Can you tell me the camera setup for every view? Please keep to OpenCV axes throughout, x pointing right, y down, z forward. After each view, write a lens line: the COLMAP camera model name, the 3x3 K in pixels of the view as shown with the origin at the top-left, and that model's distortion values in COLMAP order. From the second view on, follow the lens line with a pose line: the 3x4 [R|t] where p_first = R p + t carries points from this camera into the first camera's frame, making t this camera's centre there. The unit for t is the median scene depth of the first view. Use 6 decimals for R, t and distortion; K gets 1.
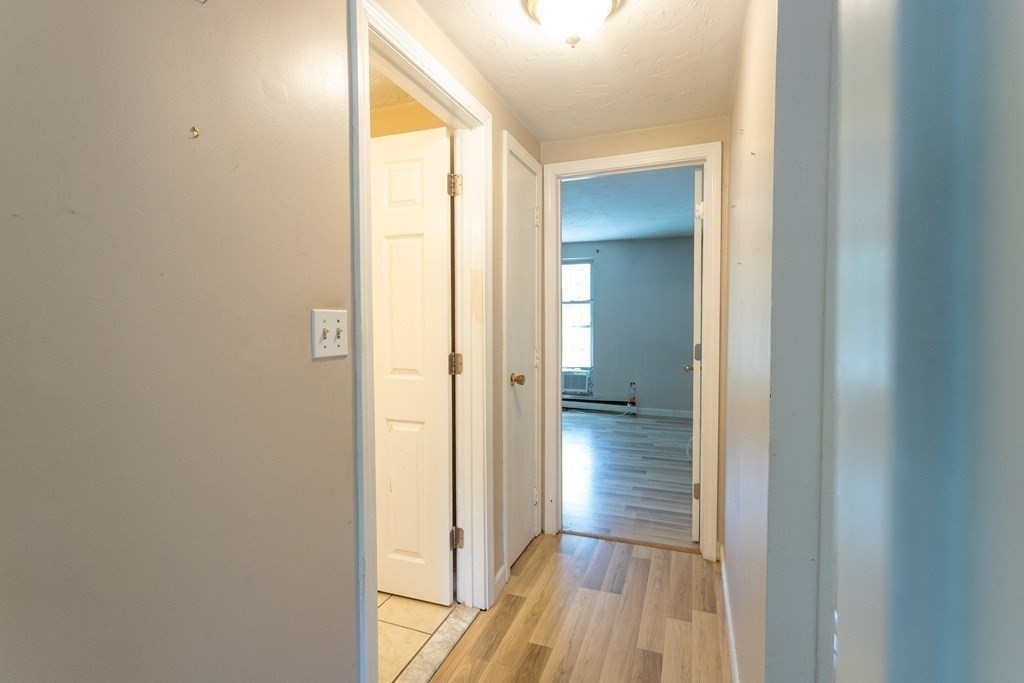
lens RADIAL K [[484.1, 0, 509.2], [0, 484.1, 333.6], [0, 0, 1]] dist [-0.002965, 0.003921]
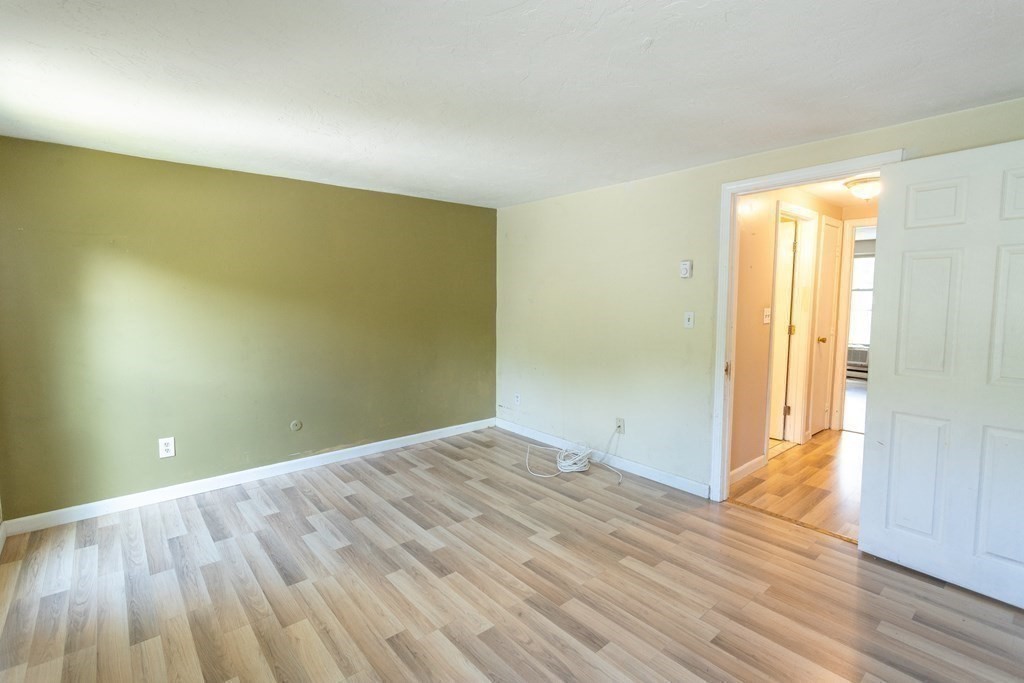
lens RADIAL K [[484.1, 0, 511.1], [0, 484.1, 338.8], [0, 0, 1]] dist [-0.002965, 0.003921]
pose [[0.883759, 0.046523, -0.465623, -0.072847], [-0.018748, 0.997767, 0.064108, -0.004770], [0.467566, -0.047927, 0.882658, -0.523218]]
